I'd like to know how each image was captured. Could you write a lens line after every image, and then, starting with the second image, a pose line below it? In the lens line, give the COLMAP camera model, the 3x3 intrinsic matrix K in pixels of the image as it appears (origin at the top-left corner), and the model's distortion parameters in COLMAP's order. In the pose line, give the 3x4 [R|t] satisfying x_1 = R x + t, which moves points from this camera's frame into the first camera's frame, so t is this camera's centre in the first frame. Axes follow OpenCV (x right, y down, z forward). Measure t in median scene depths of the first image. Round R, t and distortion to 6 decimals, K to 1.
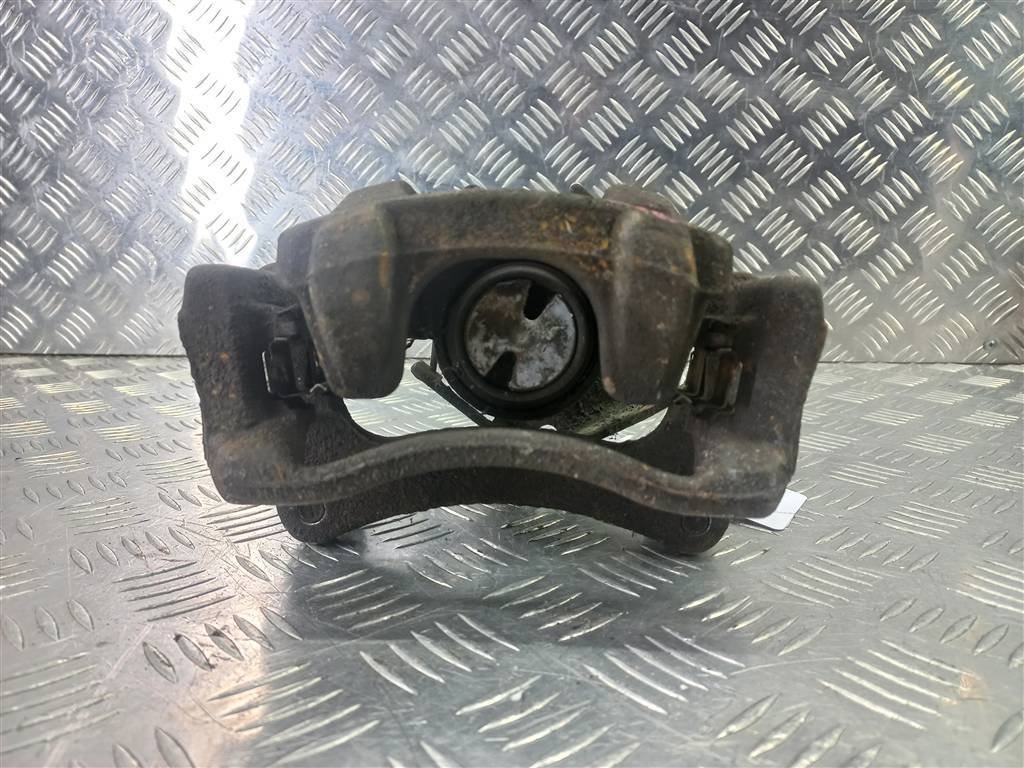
lens RADIAL K [[735.6, 0, 512.9], [0, 735.6, 389.6], [0, 0, 1]] dist [0.024081, -0.000695]
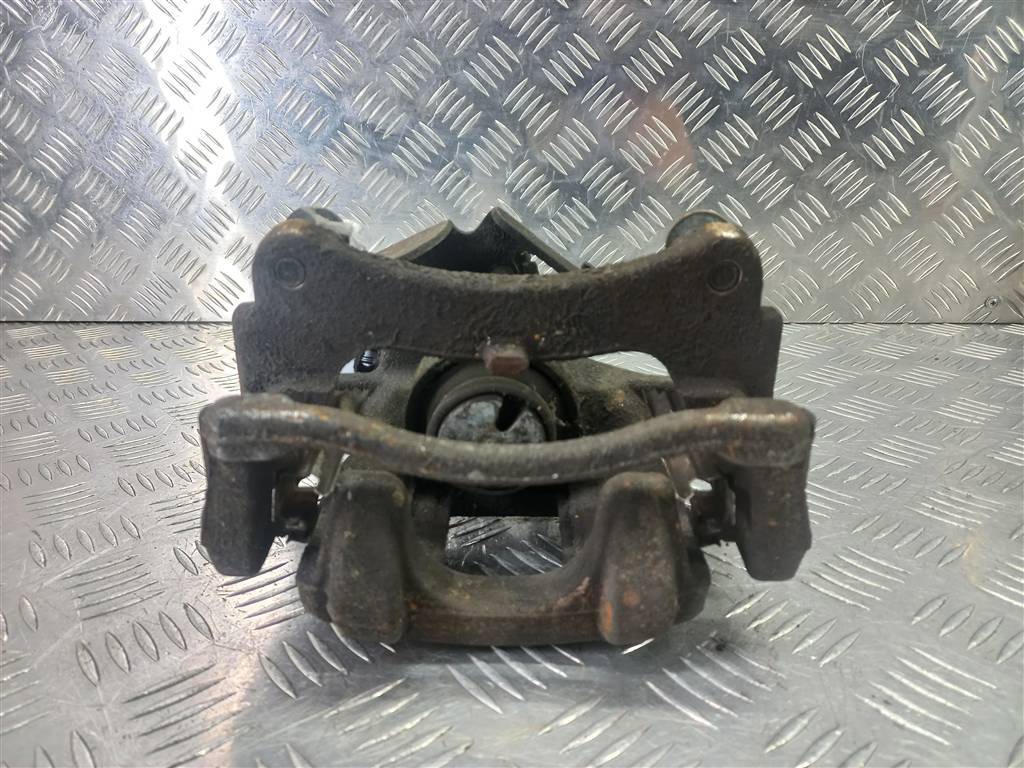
lens RADIAL K [[734.7, 0, 509.6], [0, 734.7, 388.5], [0, 0, 1]] dist [0.002777, 0.032116]
pose [[0.999335, -0.008497, -0.035449, 0.081290], [0.012968, 0.991708, 0.127856, -0.083260], [0.034068, -0.128231, 0.991159, 0.062556]]
